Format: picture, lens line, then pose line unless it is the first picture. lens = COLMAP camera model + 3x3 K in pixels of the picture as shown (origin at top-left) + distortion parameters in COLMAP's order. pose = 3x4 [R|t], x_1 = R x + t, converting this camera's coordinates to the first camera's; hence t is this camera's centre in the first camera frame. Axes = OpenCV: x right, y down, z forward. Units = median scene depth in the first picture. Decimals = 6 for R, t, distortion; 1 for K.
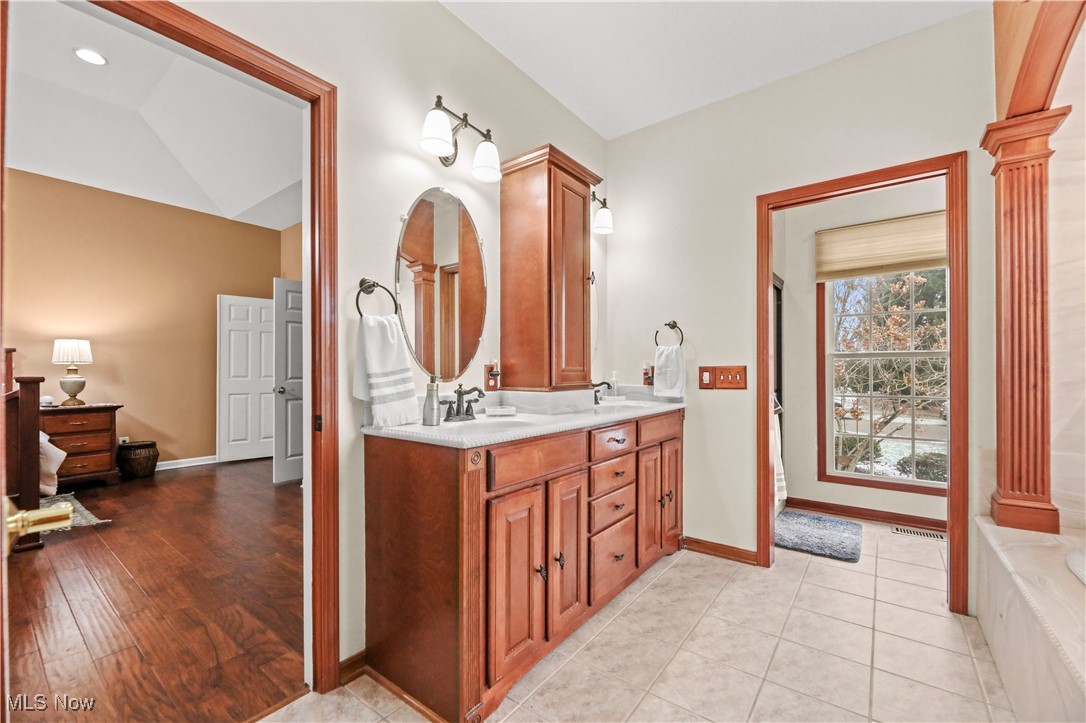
lens RADIAL K [[444.0, 0, 527.3], [0, 444.0, 367.4], [0, 0, 1]] dist [0.000151, 0.000014]
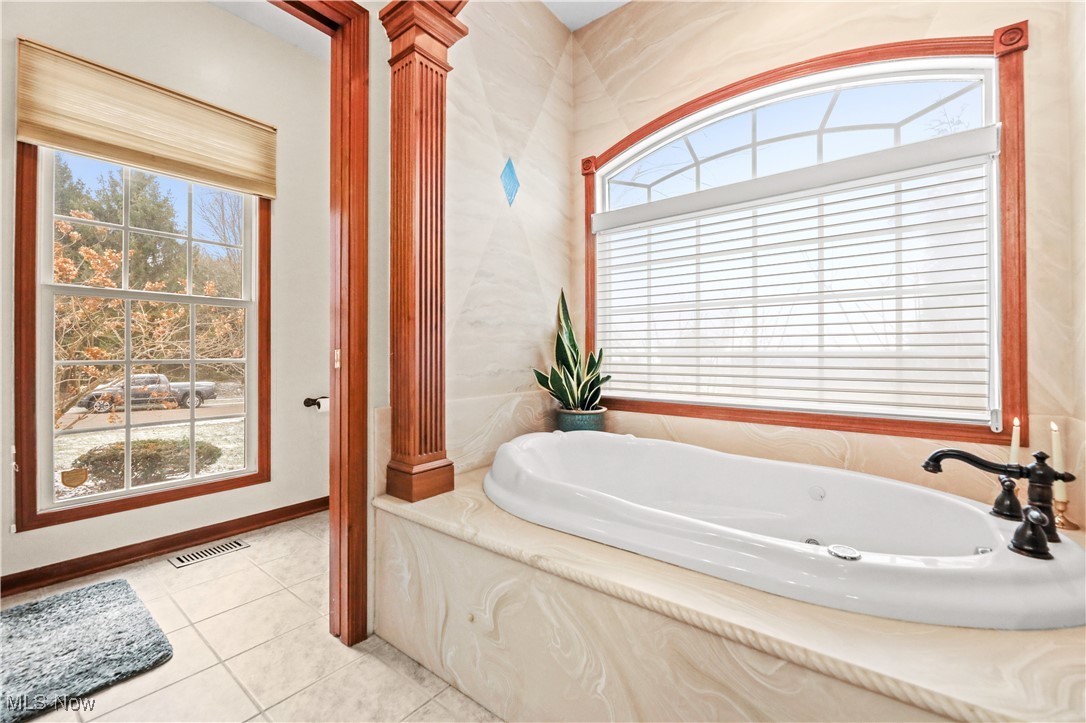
lens RADIAL K [[444.9, 0, 540.4], [0, 444.9, 354.3], [0, 0, 1]] dist [-0.003035, -0.000589]
pose [[-0.021584, 0.008704, 0.999729, 0.179586], [-0.009991, 0.999910, -0.008922, 0.067503], [-0.999717, -0.010181, -0.021496, 0.537535]]
